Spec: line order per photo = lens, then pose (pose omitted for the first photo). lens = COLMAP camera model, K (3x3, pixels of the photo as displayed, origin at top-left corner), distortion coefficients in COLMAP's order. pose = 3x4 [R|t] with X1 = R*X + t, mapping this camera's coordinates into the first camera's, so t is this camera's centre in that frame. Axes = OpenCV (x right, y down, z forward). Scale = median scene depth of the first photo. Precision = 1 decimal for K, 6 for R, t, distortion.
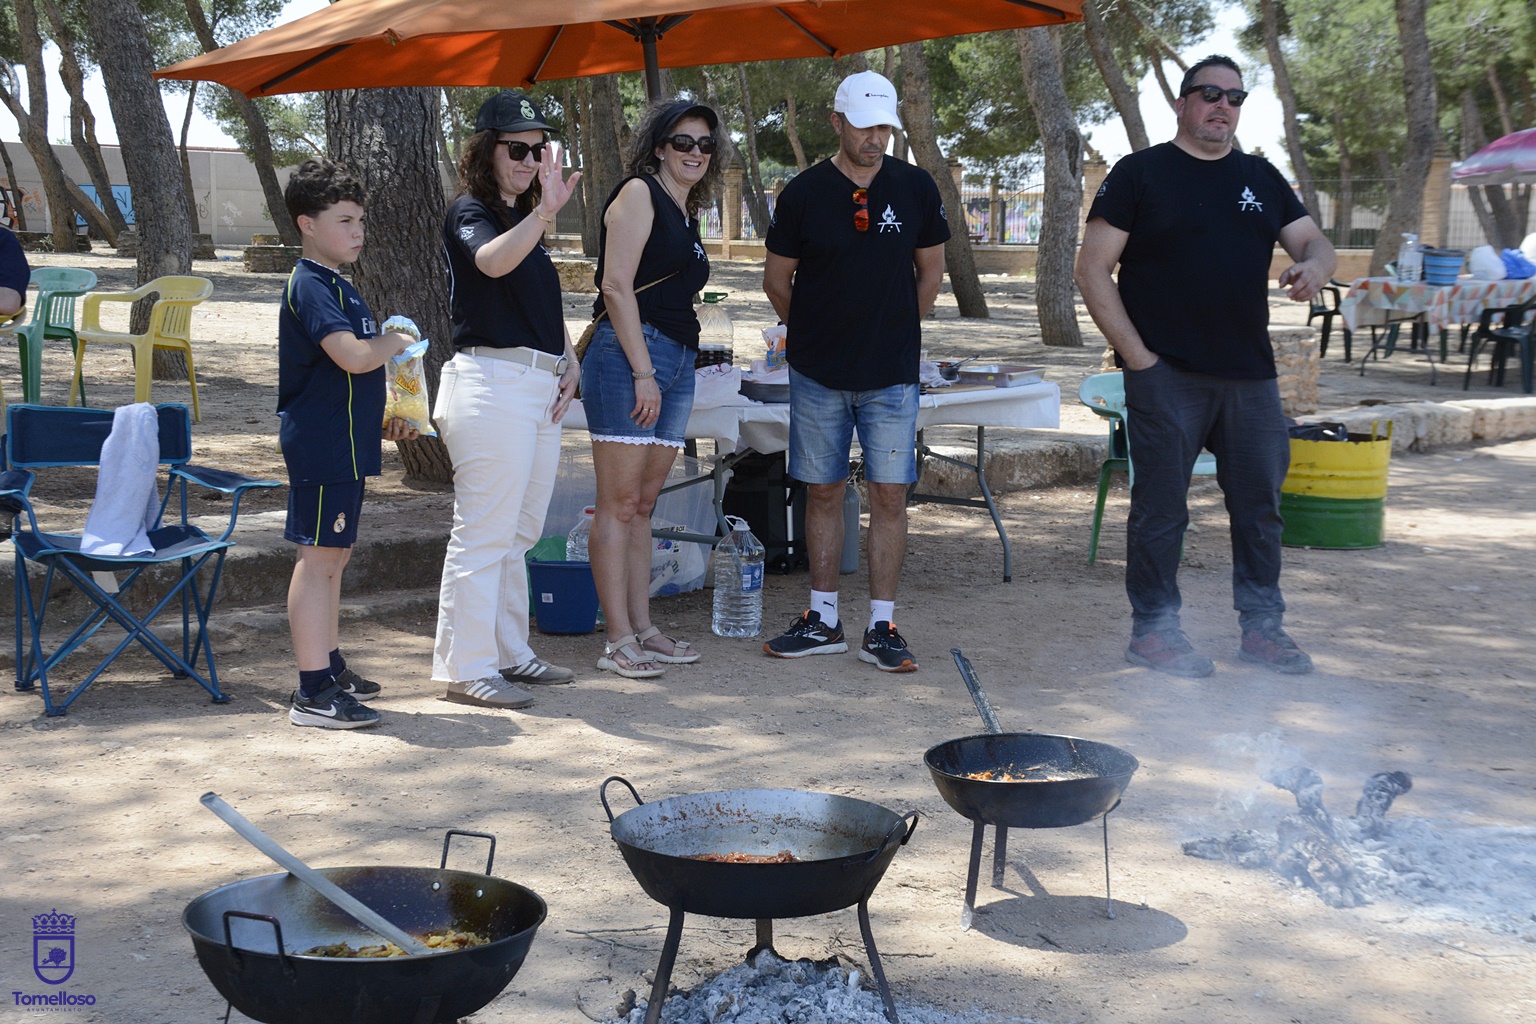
lens RADIAL K [[2646.8, 0, 774.1], [0, 2646.8, 517.9], [0, 0, 1]] dist [0.314552, 0.000000]
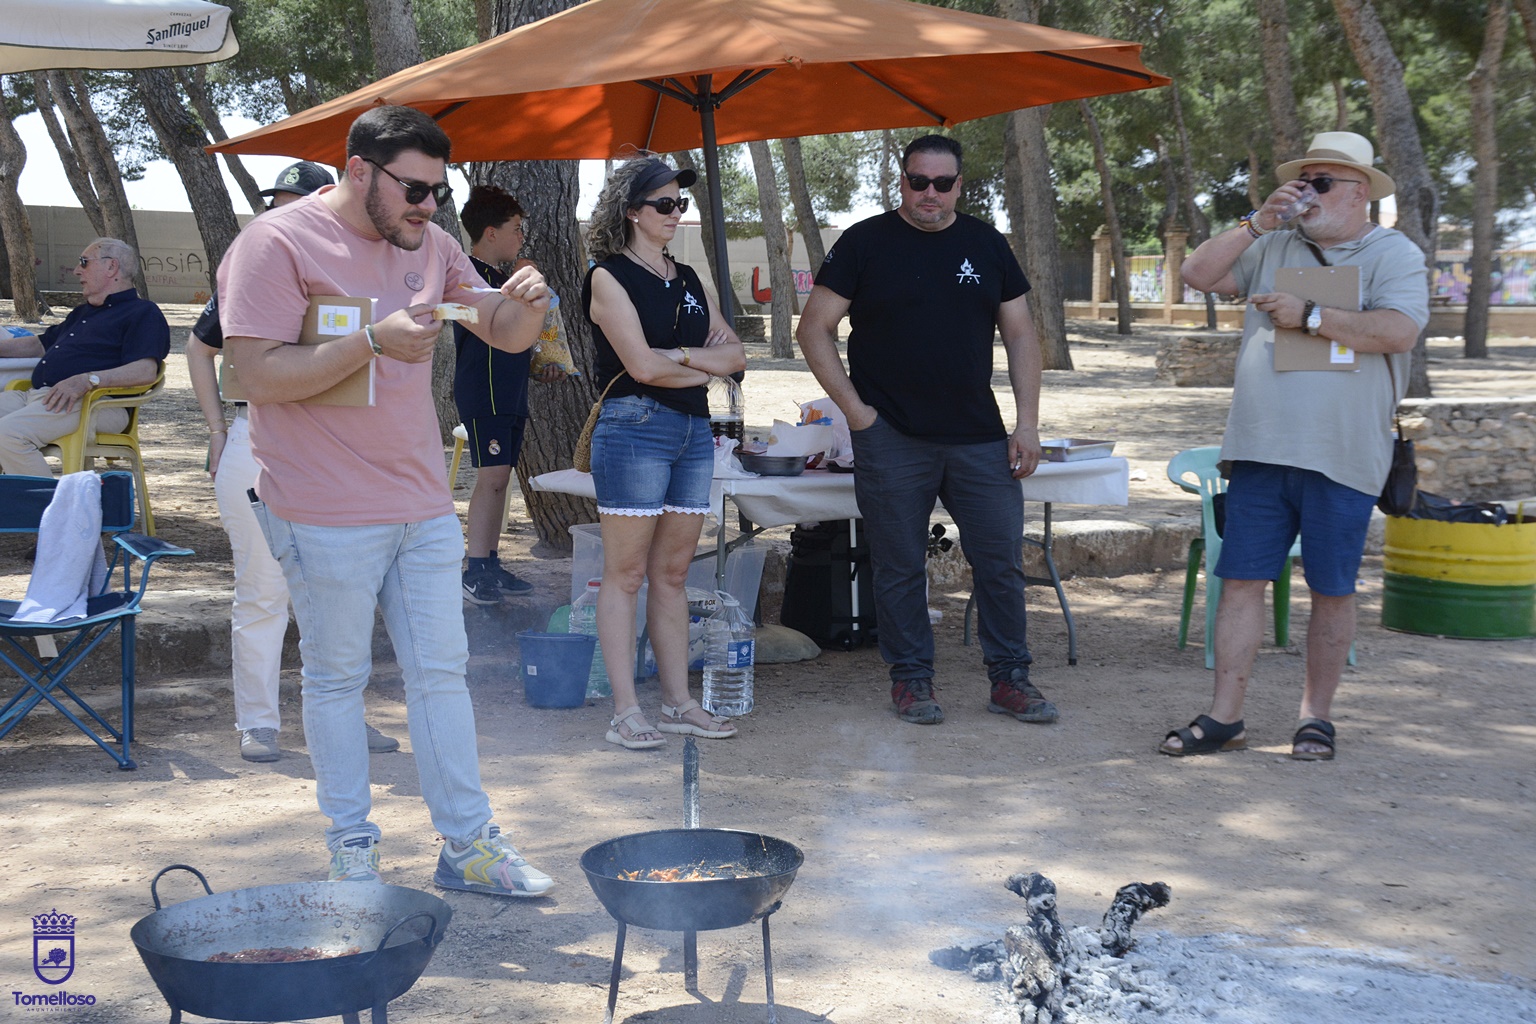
lens RADIAL K [[2646.8, 0, 769.5], [0, 2646.8, 519.9], [0, 0, 1]] dist [0.314552, 0.000000]
pose [[0.980146, 0.013857, -0.197791, 0.190423], [-0.018499, 0.999595, -0.021644, -0.005946], [0.197411, 0.024873, 0.980005, 0.043200]]
